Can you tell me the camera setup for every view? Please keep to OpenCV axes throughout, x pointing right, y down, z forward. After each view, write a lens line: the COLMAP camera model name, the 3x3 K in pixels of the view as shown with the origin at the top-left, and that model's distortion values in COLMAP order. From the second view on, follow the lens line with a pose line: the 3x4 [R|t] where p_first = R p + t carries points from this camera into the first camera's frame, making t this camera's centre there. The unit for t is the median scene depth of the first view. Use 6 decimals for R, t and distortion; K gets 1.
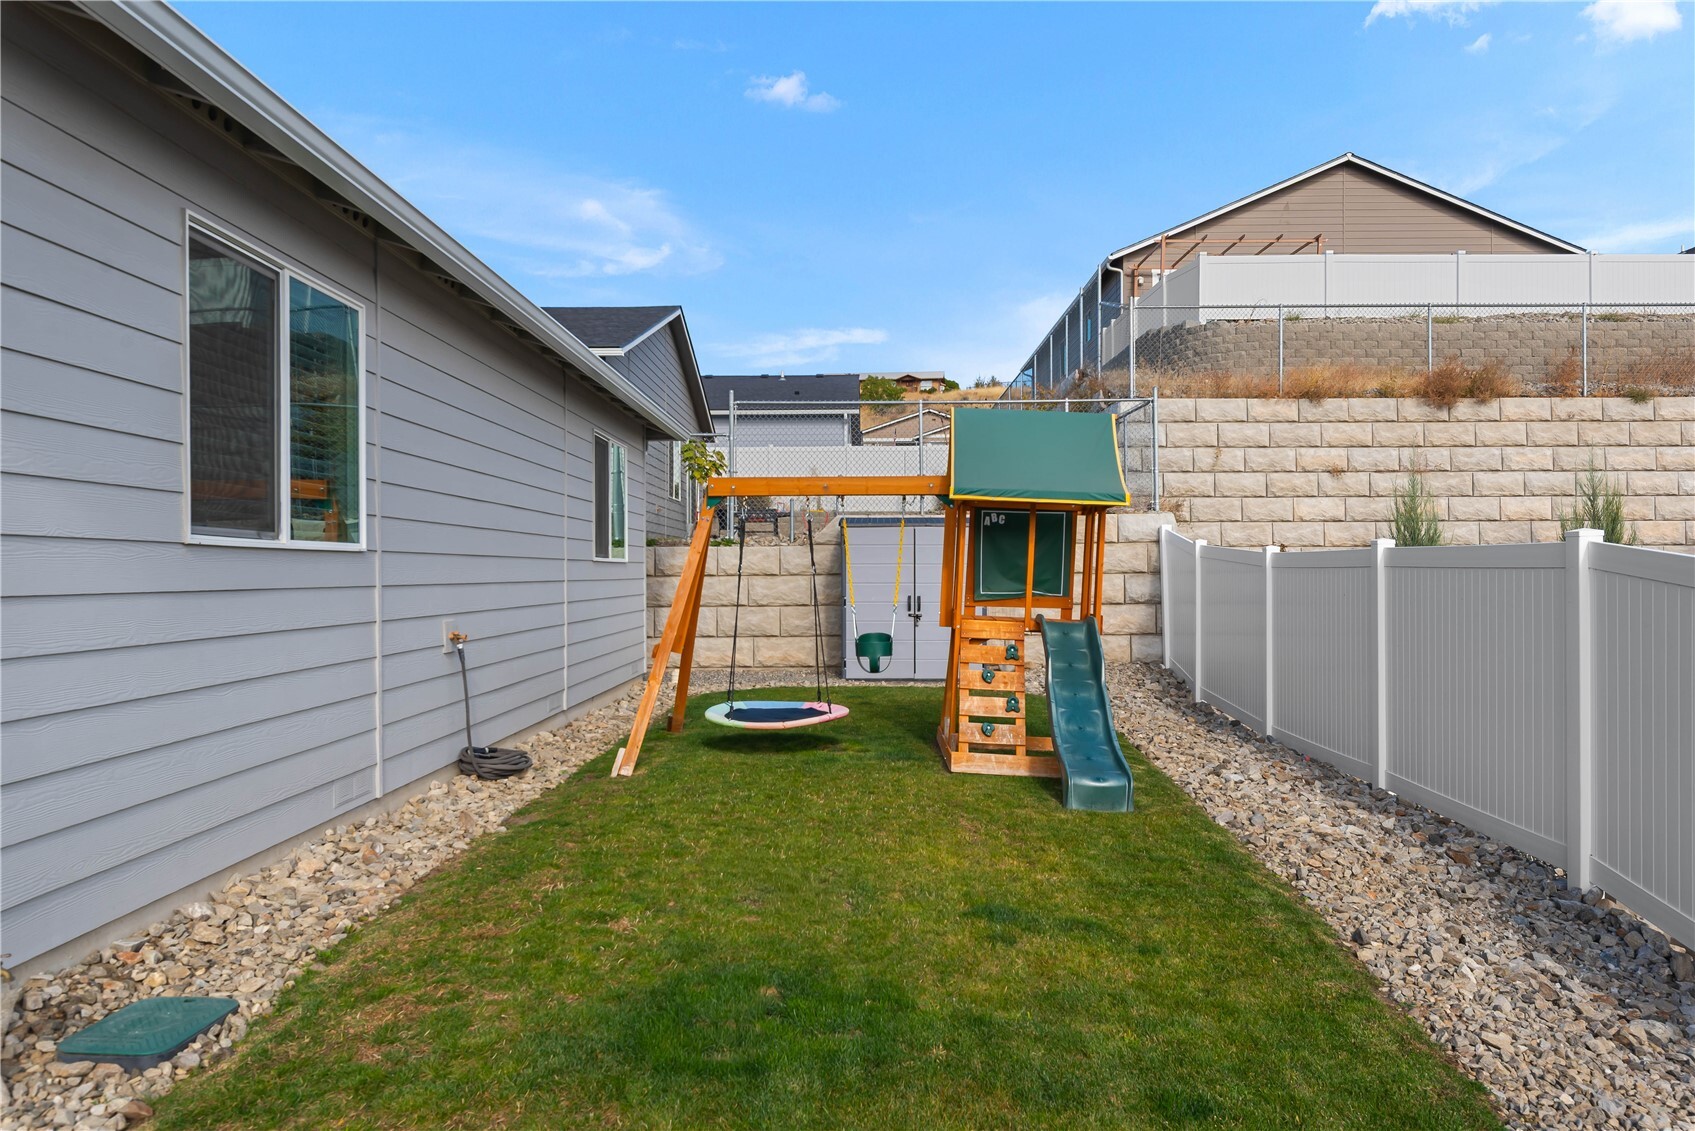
lens RADIAL K [[1170.9, 0, 847.5], [0, 1170.9, 565.5], [0, 0, 1]] dist [-0.121212, 0.000189]
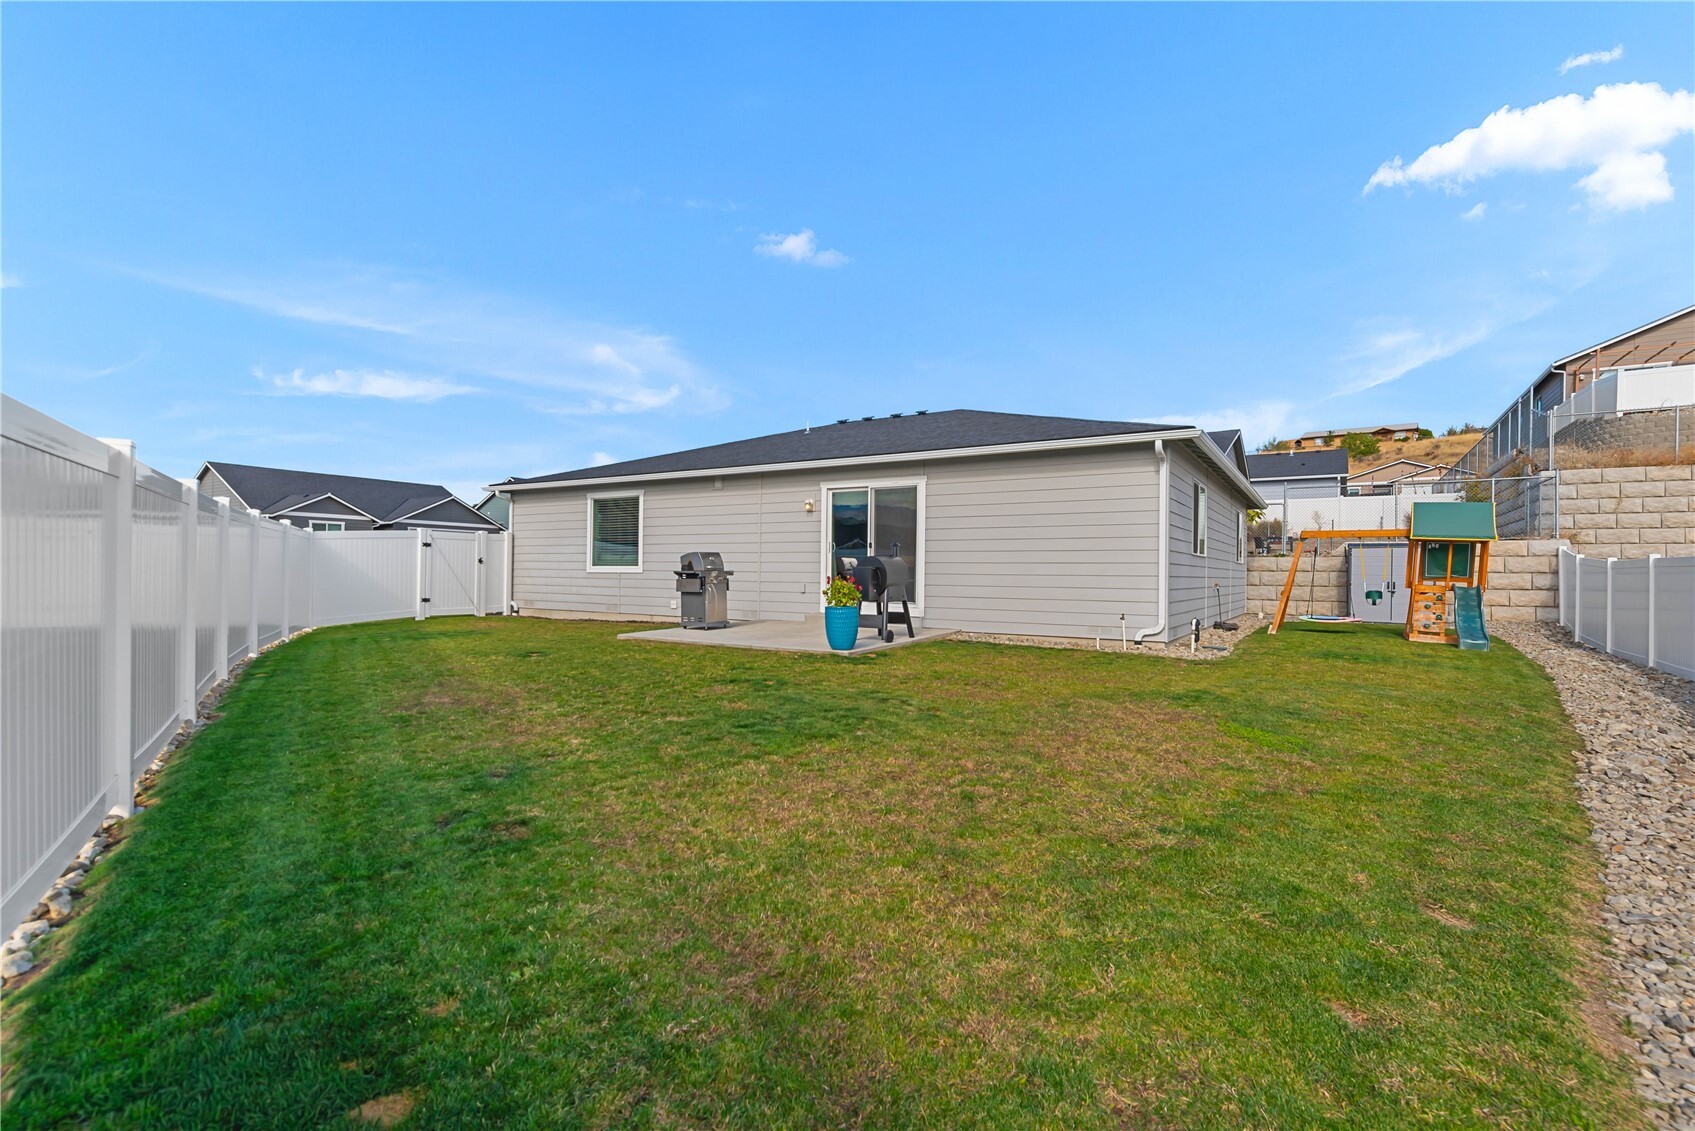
lens RADIAL K [[782.5, 0, 847.5], [0, 782.5, 565.5], [0, 0, 1]] dist [0.001471, 0.000130]
pose [[0.854541, 0.010076, -0.519286, -0.041455], [-0.014278, 0.999890, -0.004095, 0.015427], [0.519187, 0.010914, 0.854591, -0.610984]]
